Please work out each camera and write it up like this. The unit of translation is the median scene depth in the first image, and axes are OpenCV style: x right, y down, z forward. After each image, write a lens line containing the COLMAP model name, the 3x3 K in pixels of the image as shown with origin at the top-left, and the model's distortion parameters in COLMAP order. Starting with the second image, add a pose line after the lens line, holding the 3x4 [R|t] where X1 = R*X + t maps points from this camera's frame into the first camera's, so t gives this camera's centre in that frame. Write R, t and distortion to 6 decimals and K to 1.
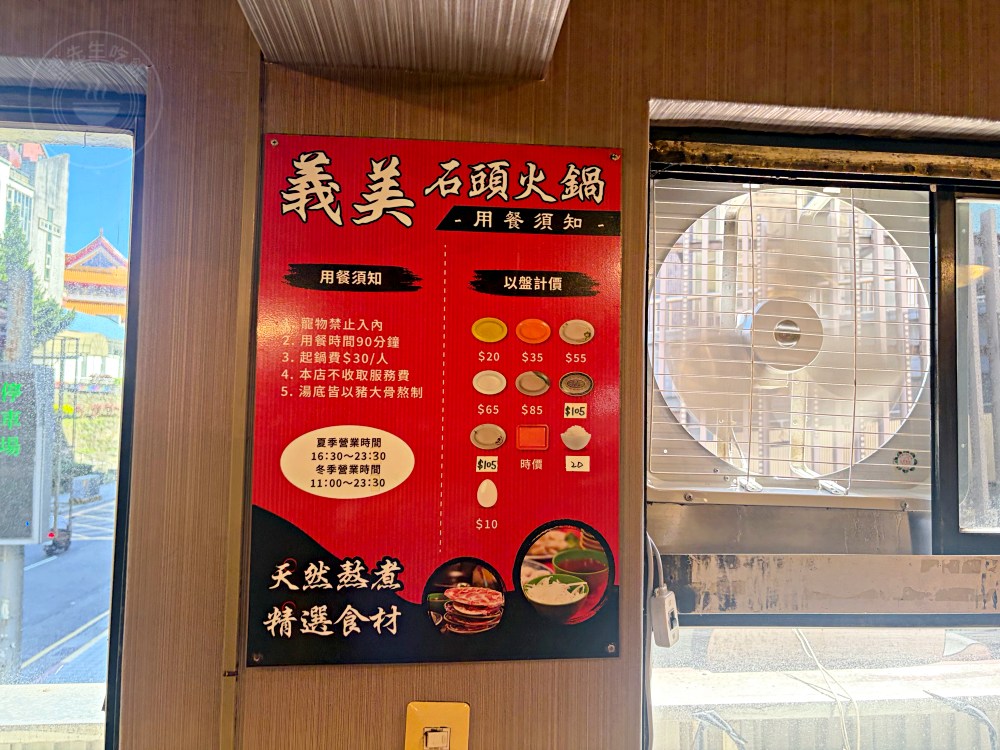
lens RADIAL K [[765.4, 0, 503.0], [0, 765.4, 375.4], [0, 0, 1]] dist [0.002239, -0.047881]
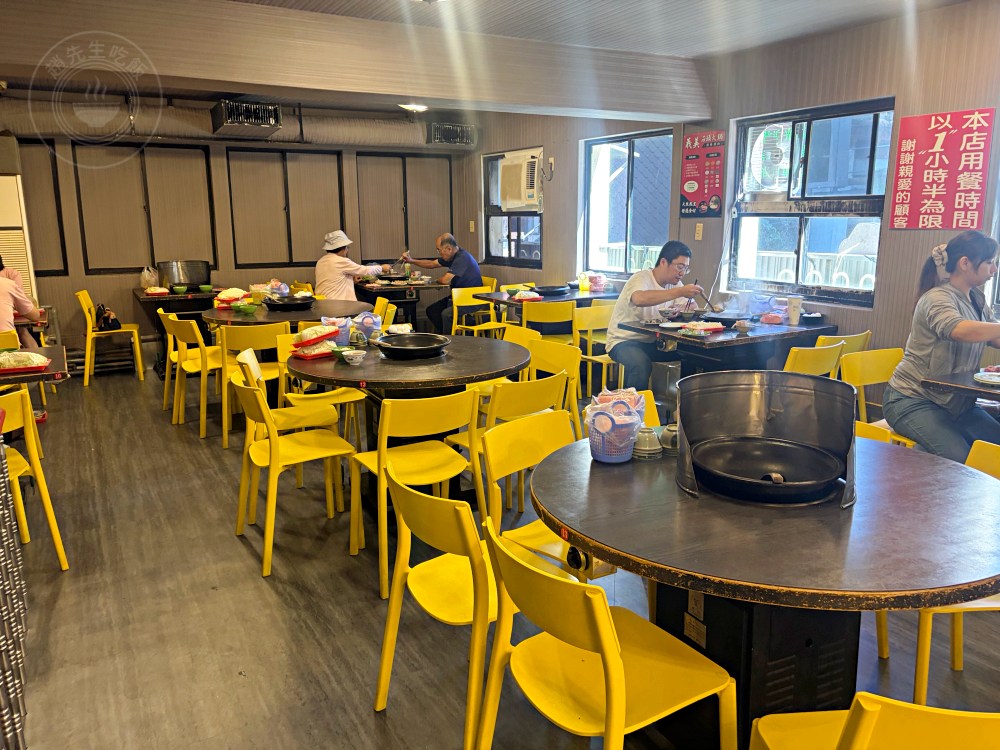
lens RADIAL K [[765.4, 0, 503.0], [0, 765.4, 375.4], [0, 0, 1]] dist [0.002239, -0.047881]
pose [[0.409003, 0.170558, -0.896452, 5.192177], [0.064137, 0.974575, 0.214684, 0.175498], [0.910276, -0.145302, 0.387665, -3.181588]]
